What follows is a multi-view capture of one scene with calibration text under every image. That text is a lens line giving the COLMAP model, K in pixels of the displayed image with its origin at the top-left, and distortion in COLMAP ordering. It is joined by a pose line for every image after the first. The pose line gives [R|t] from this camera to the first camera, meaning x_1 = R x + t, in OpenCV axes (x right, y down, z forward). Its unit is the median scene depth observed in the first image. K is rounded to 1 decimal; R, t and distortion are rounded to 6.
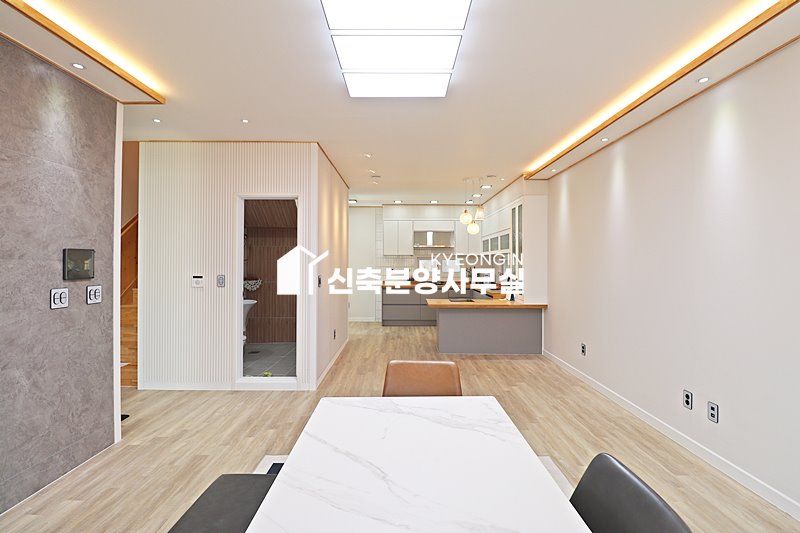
lens RADIAL K [[368.9, 0, 403.1], [0, 368.9, 260.7], [0, 0, 1]] dist [-0.008197, -0.009290]
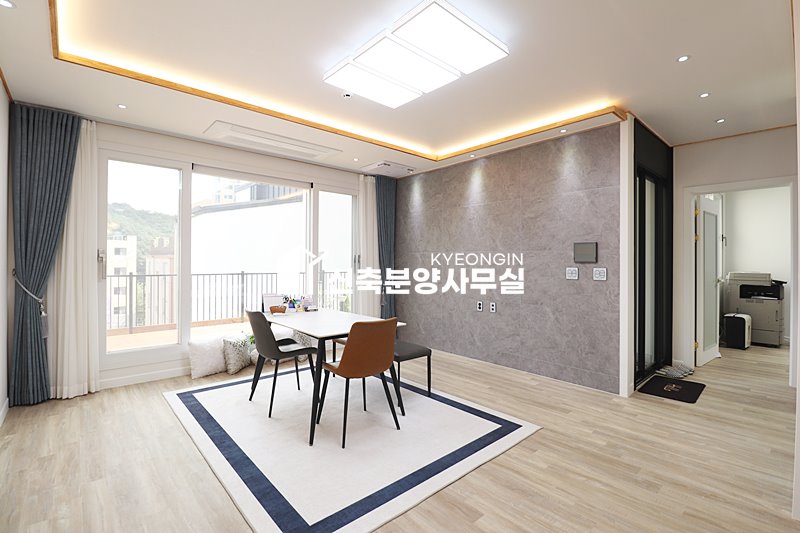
lens RADIAL K [[368.9, 0, 403.1], [0, 368.9, 260.7], [0, 0, 1]] dist [-0.008197, -0.009290]
pose [[-0.747430, -0.009674, -0.664270, 0.523556], [-0.005502, 0.999950, -0.008373, 0.045956], [0.664317, -0.002604, -0.747446, 1.246995]]
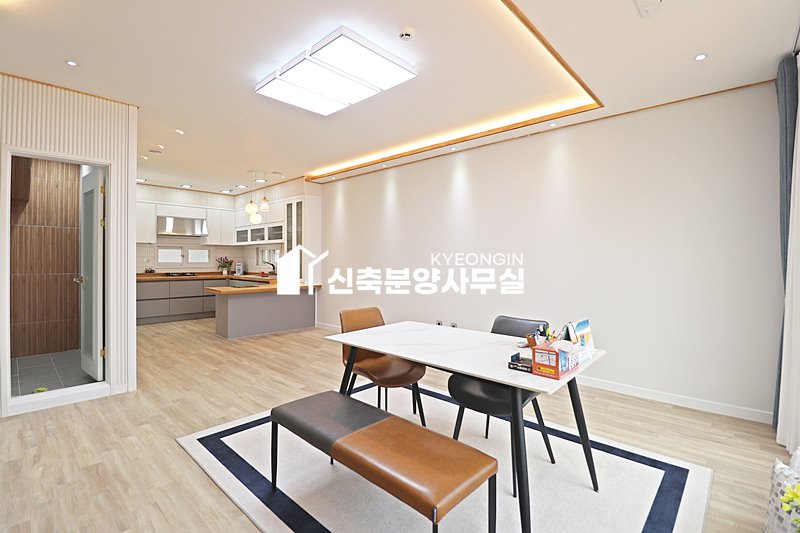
lens RADIAL K [[368.9, 0, 403.1], [0, 368.9, 260.7], [0, 0, 1]] dist [-0.008197, -0.009290]
pose [[0.680916, -0.004312, 0.732349, -0.545690], [-0.003979, 0.999946, 0.009587, 0.041332], [-0.732351, -0.009442, 0.680862, -0.069785]]
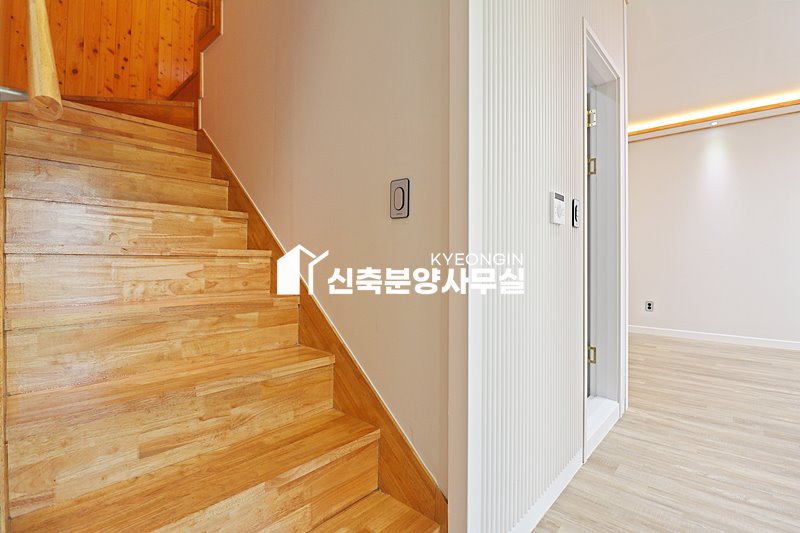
lens RADIAL K [[368.9, 0, 403.1], [0, 368.9, 260.7], [0, 0, 1]] dist [-0.008197, -0.009290]
pose [[0.681491, -0.001472, 0.731825, -1.156943], [-0.000825, 0.999996, 0.002780, 0.132607], [-0.731826, -0.002498, 0.681487, 1.061698]]
